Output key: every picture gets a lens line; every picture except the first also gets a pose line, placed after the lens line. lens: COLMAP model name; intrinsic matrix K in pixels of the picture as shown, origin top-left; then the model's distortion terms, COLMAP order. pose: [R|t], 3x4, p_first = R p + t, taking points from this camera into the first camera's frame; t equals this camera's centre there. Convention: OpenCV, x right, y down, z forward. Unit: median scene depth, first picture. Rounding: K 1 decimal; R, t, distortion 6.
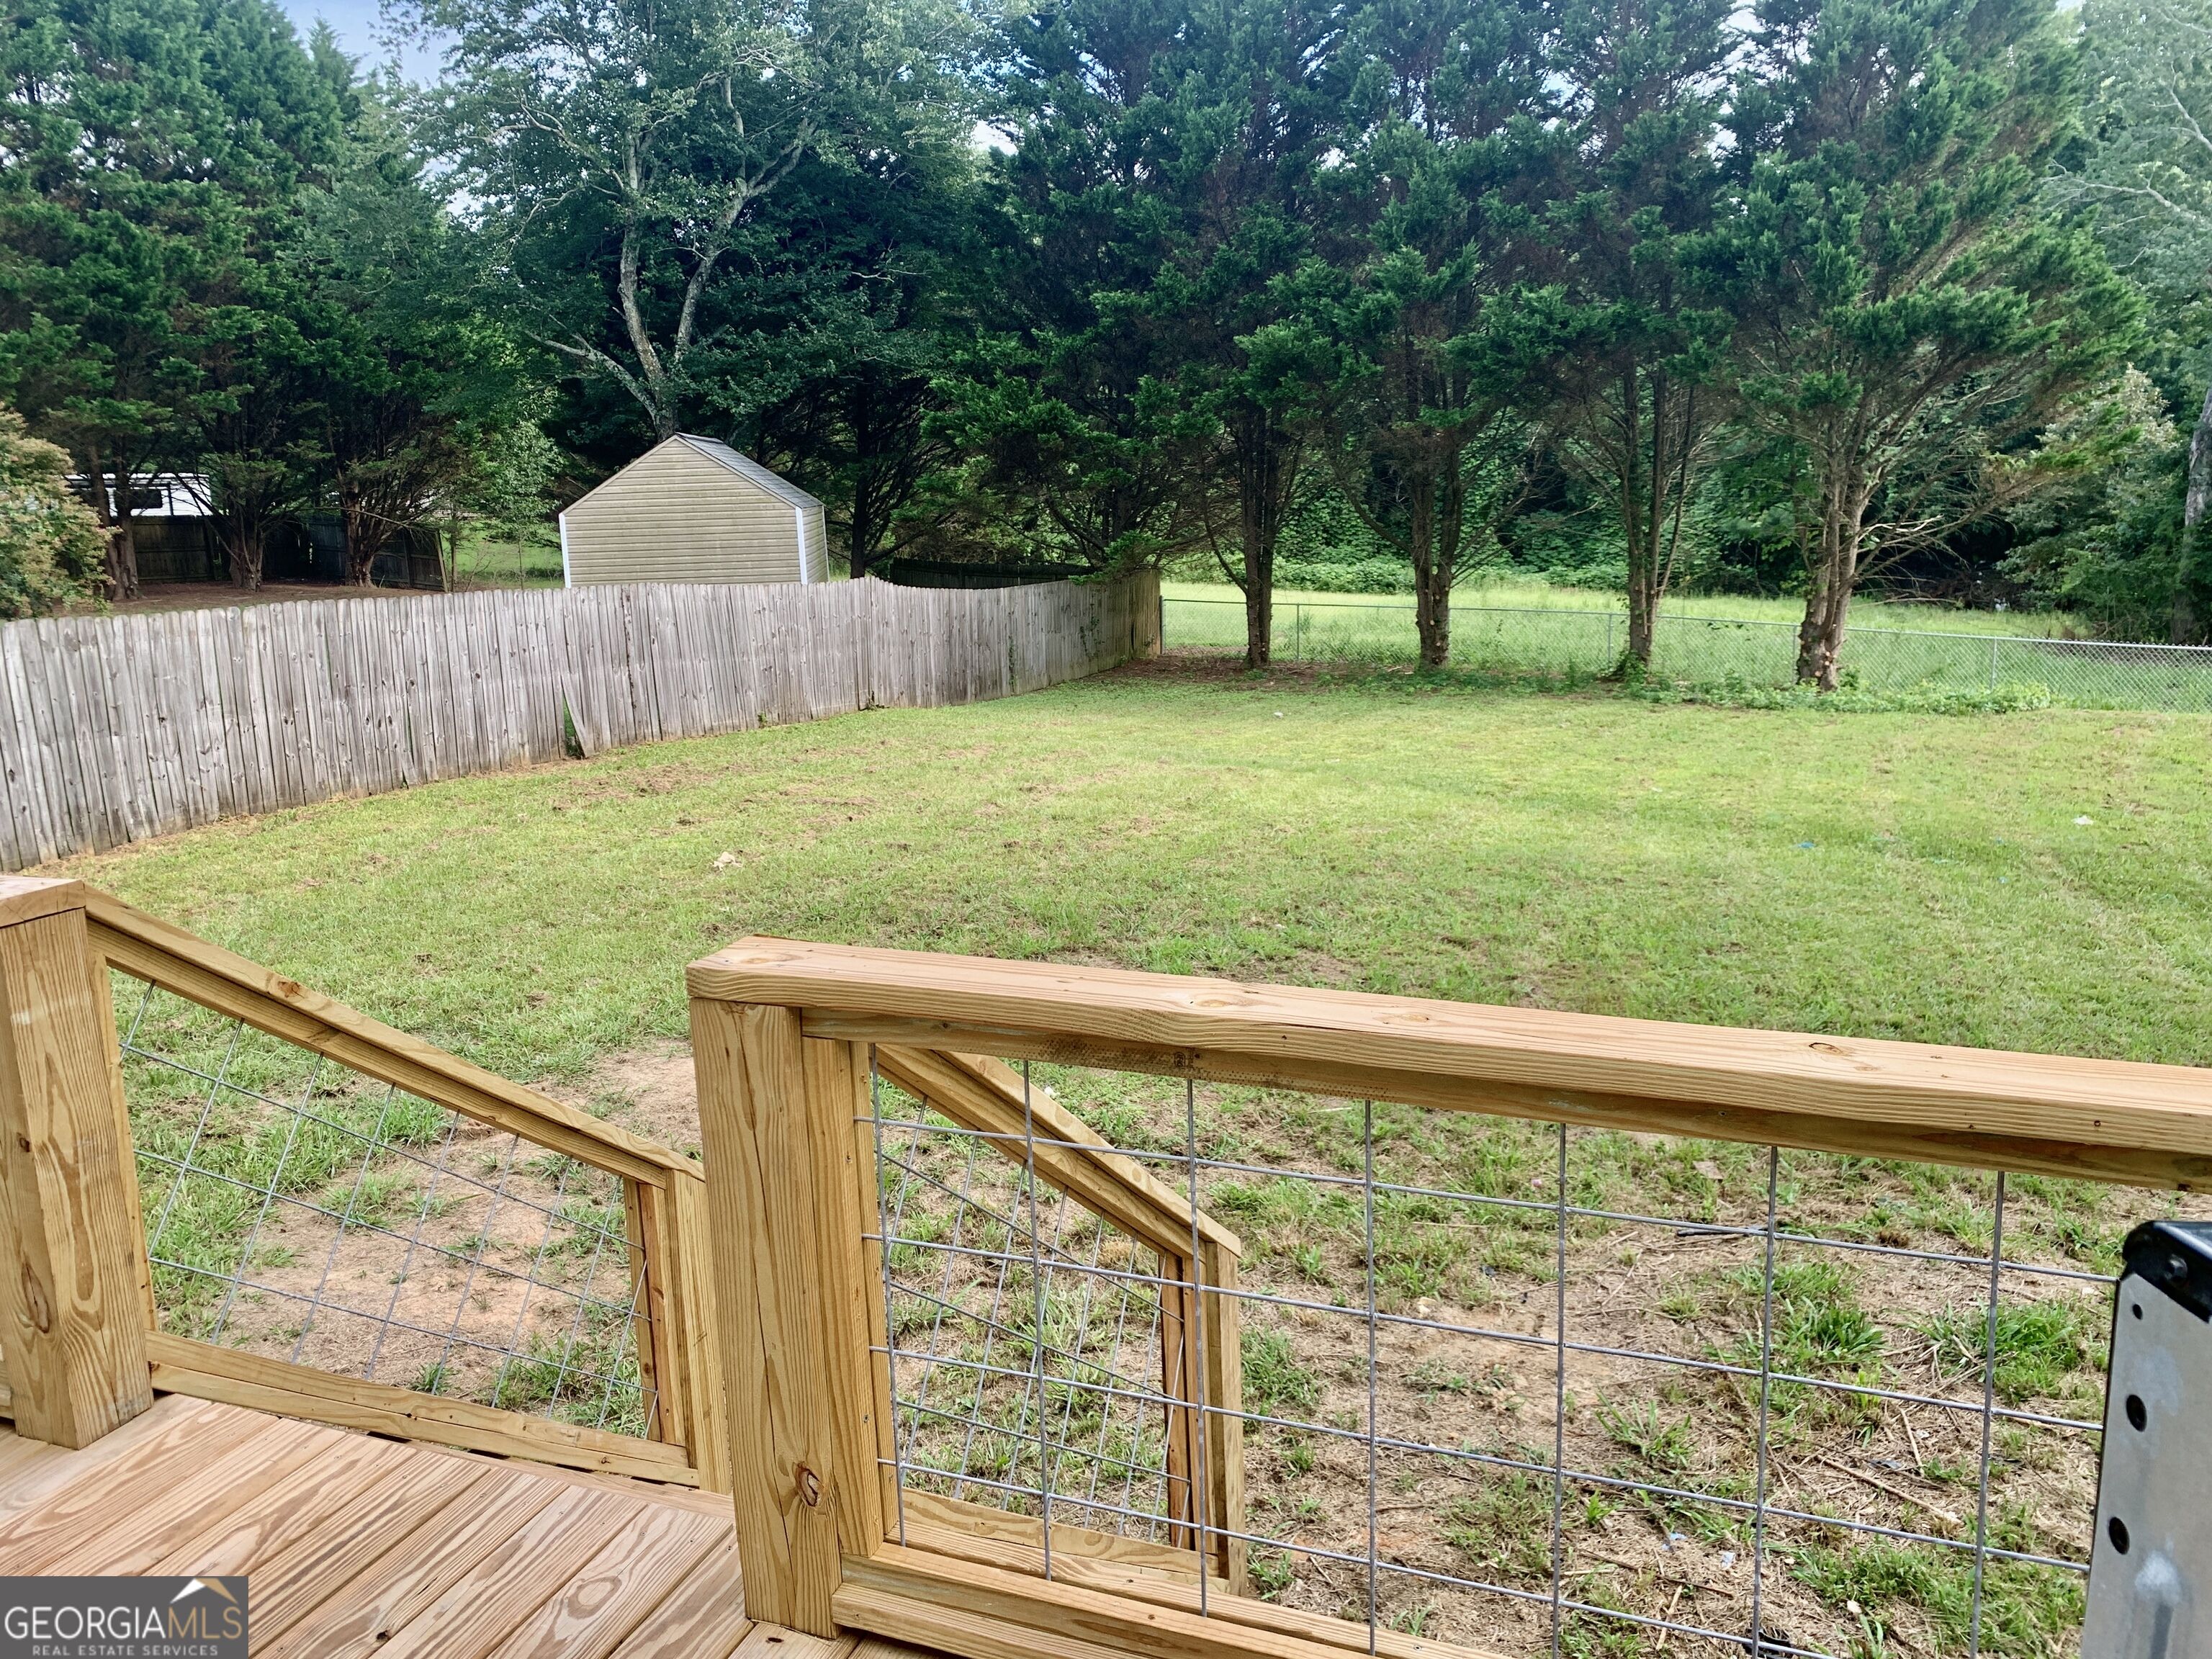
lens RADIAL K [[1726.7, 0, 1071.1], [0, 1726.7, 829.7], [0, 0, 1]] dist [0.036399, -0.042408]
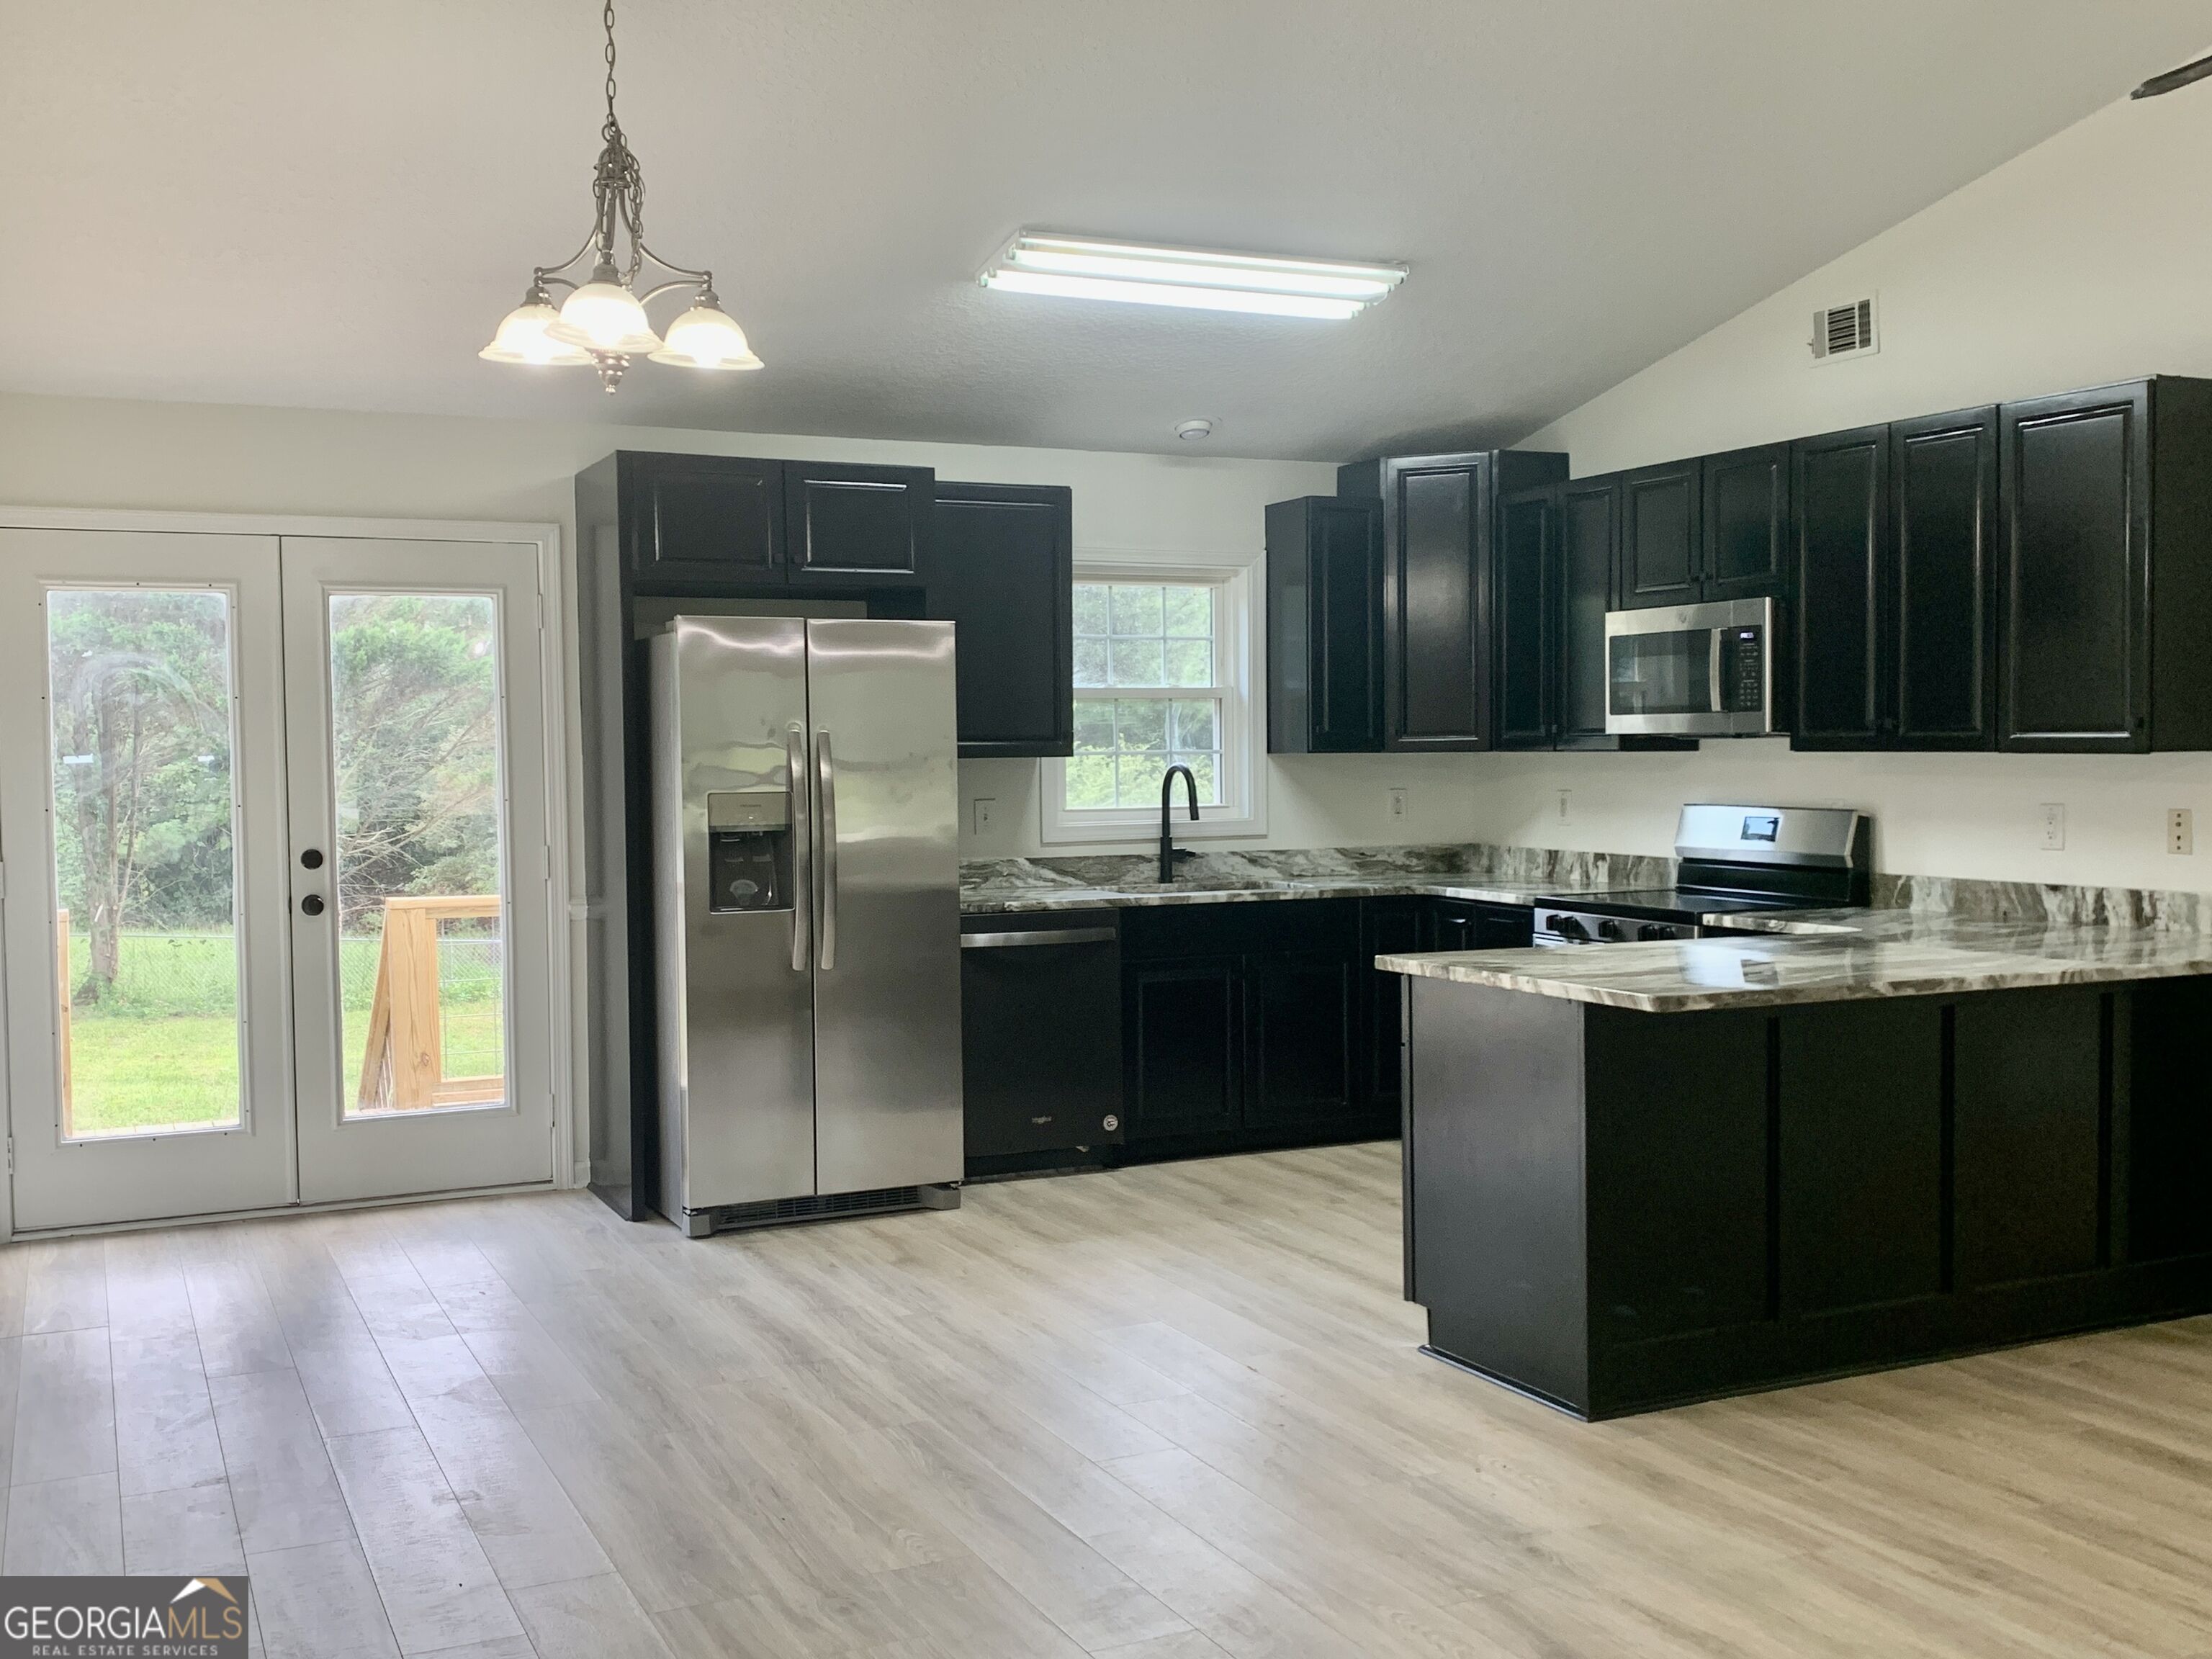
lens RADIAL K [[2154.3, 0, 1106.0], [0, 2154.3, 829.5], [0, 0, 1]] dist [0.133148, -0.325263]
pose [[0.684207, -0.005498, 0.729267, -0.194723], [0.139838, 0.982406, -0.123792, 0.053220], [-0.715756, 0.186678, 0.672938, -0.231006]]
